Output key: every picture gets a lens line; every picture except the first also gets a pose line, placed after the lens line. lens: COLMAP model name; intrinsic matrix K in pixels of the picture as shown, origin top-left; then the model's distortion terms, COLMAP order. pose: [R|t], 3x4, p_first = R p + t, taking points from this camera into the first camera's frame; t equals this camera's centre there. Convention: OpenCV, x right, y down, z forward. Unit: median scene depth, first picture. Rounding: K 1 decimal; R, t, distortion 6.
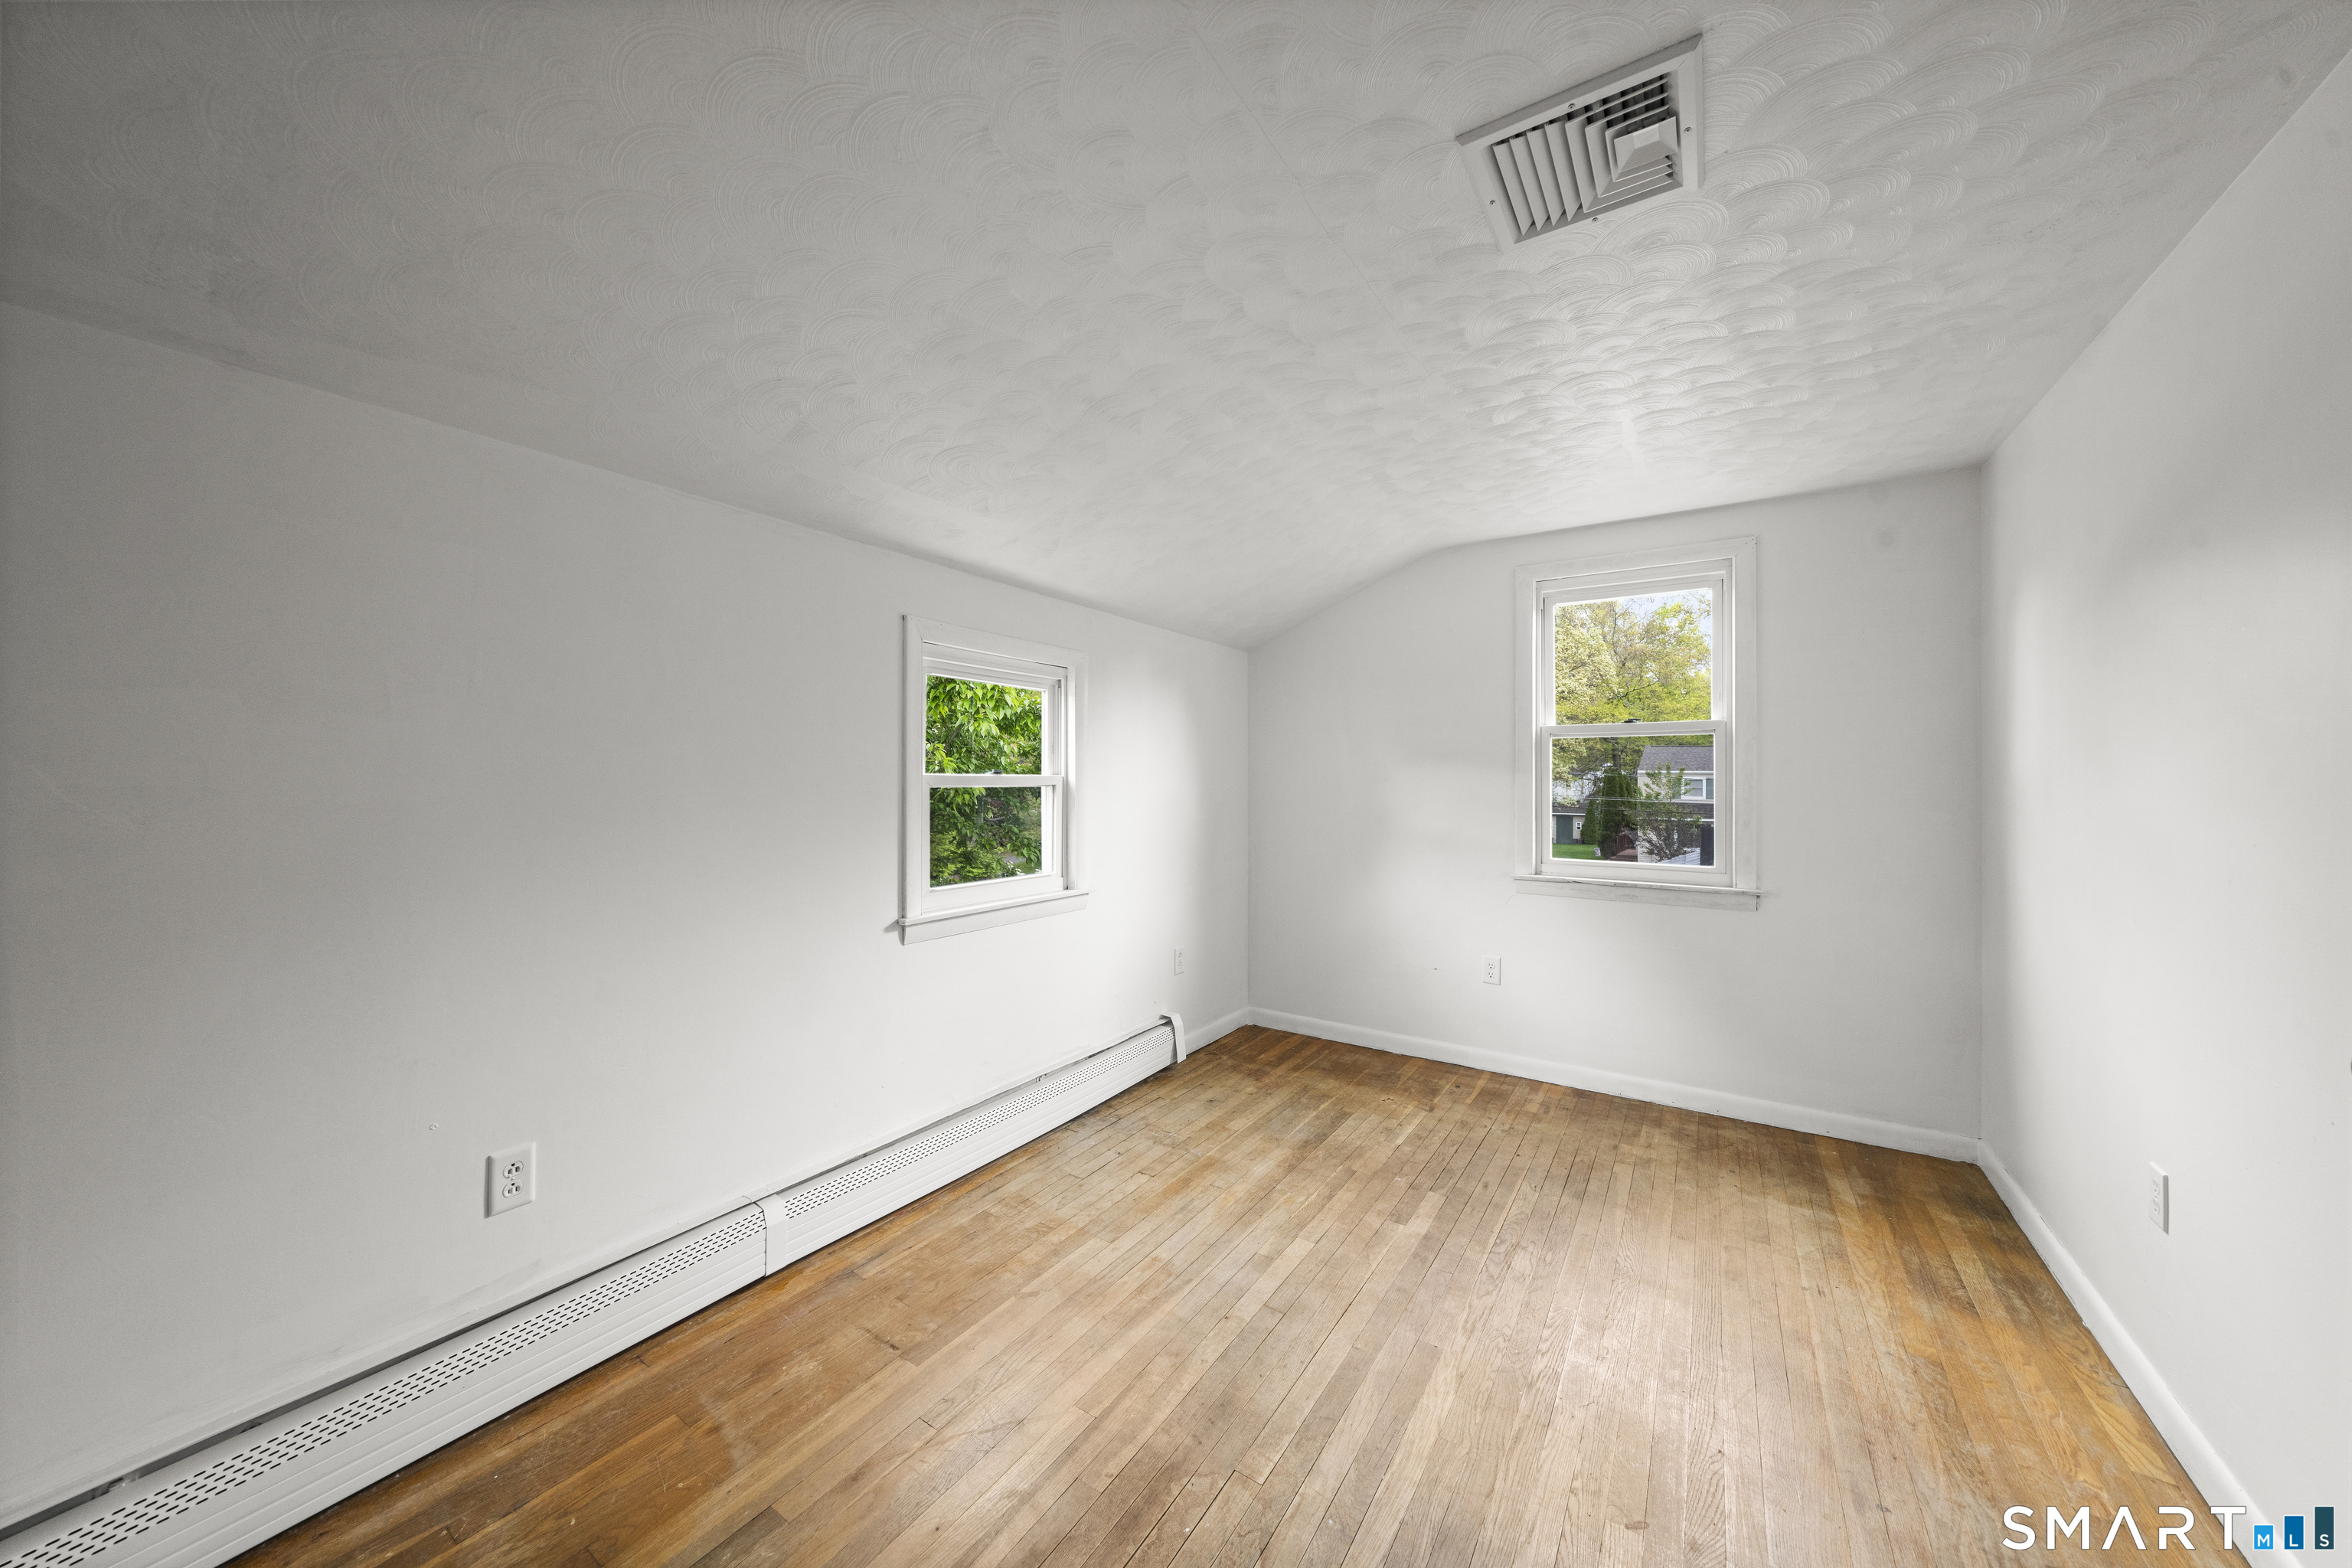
lens RADIAL K [[804.0, 0, 1176.7], [0, 804.0, 783.0], [0, 0, 1]] dist [-0.007167, 0.000309]
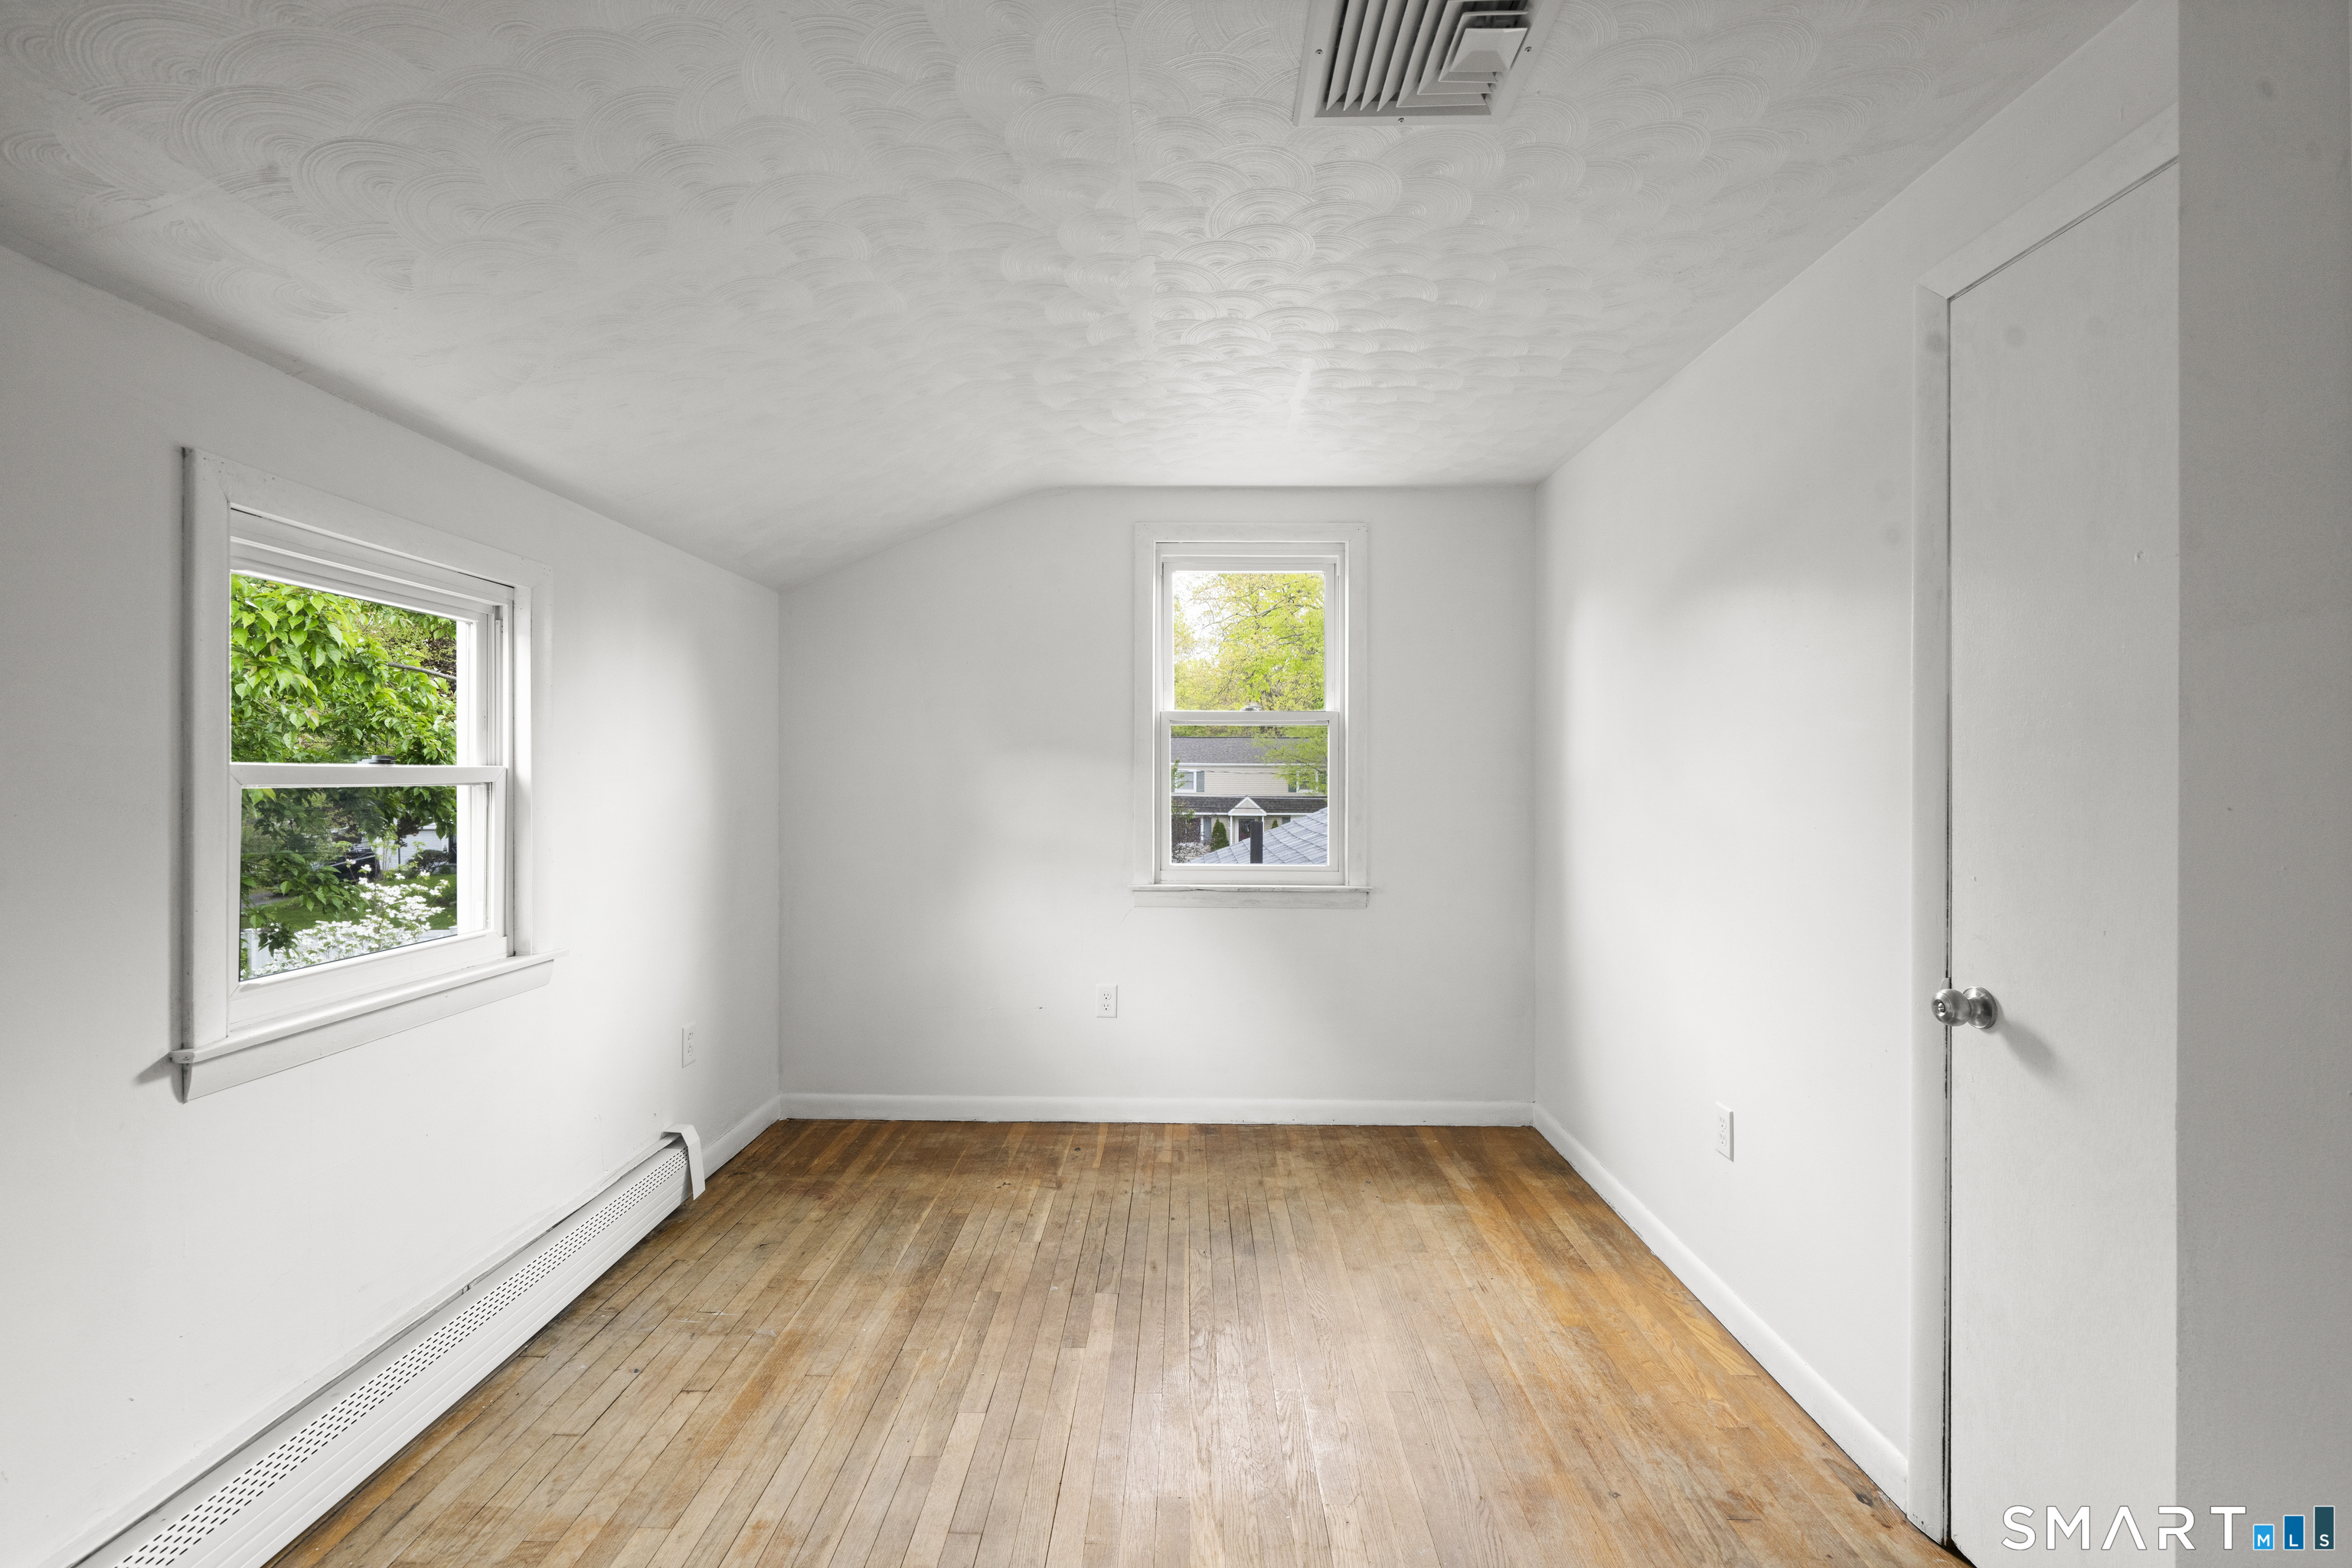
lens RADIAL K [[986.0, 0, 1174.5], [0, 986.0, 777.2], [0, 0, 1]] dist [-0.001515, 0.000804]
pose [[0.842130, -0.002648, 0.539268, -0.144278], [0.002380, 0.999996, 0.001194, -0.001577], [-0.539270, 0.000278, 0.842133, 0.138506]]
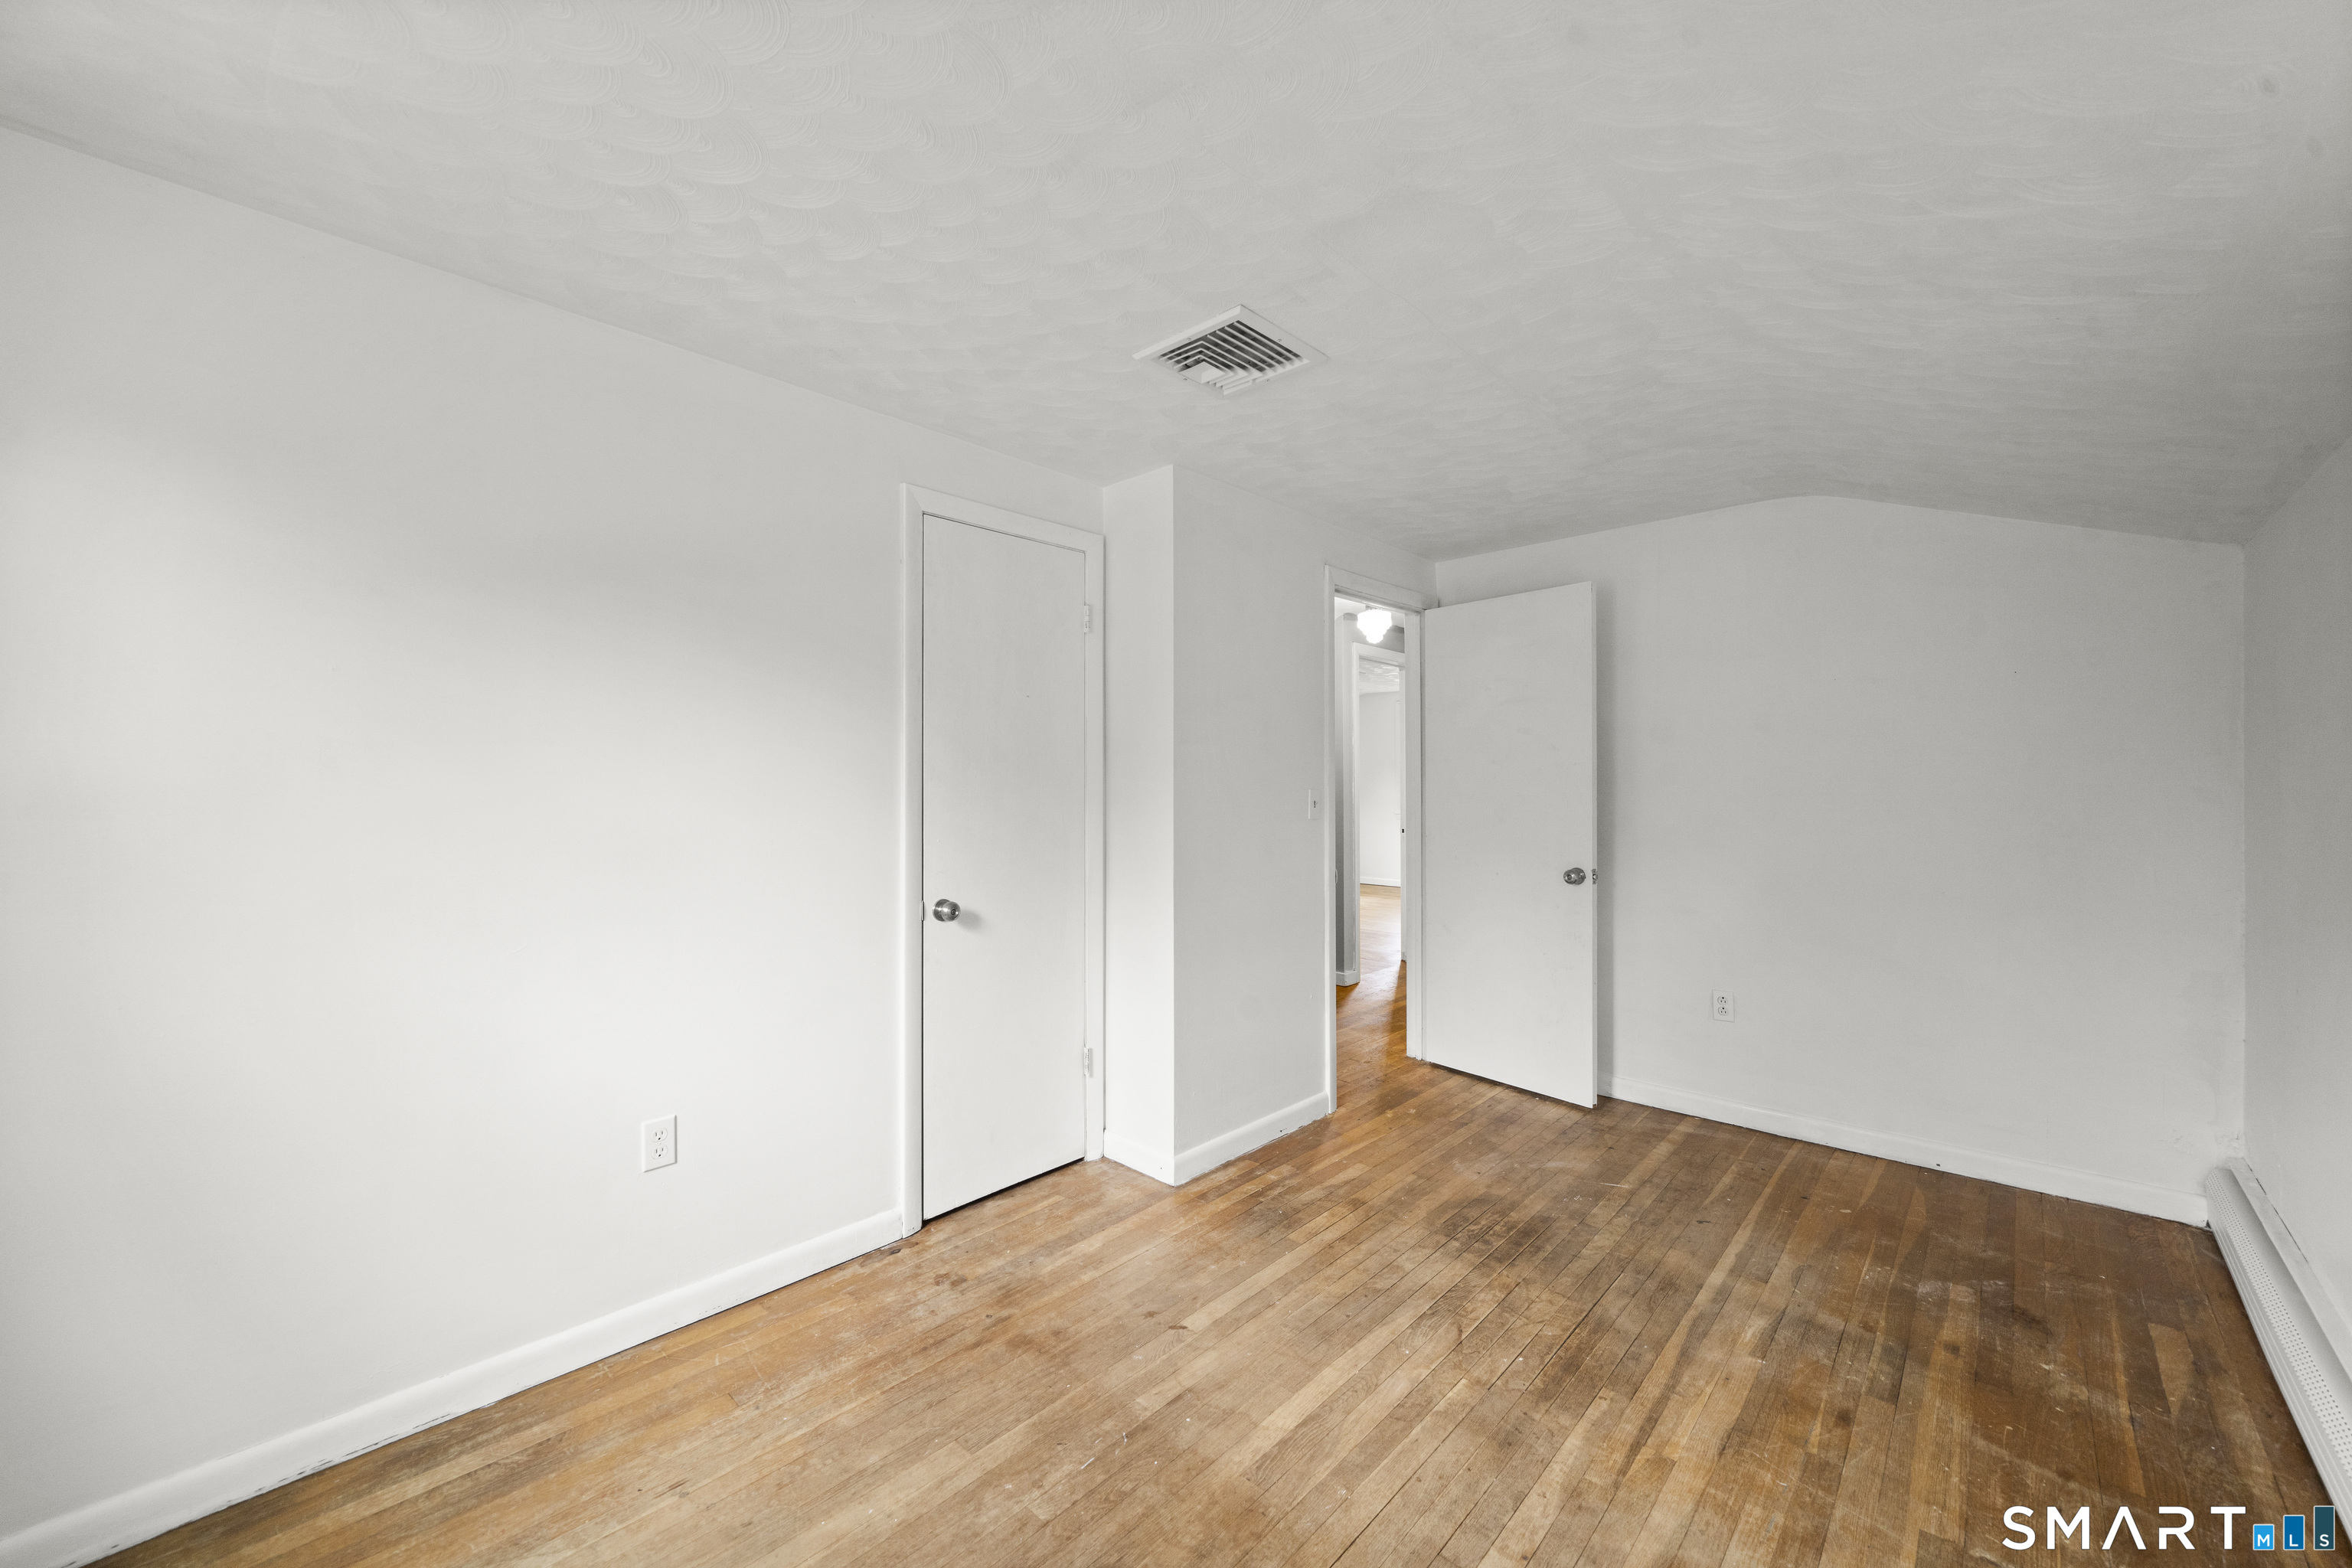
lens RADIAL K [[875.8, 0, 1179.7], [0, 875.8, 791.5], [0, 0, 1]] dist [0.006107, 0.000108]
pose [[-0.984741, -0.008053, 0.173837, 0.176446], [-0.006784, 0.999946, 0.007893, -0.004663], [-0.173891, 0.006593, -0.984743, 1.378655]]
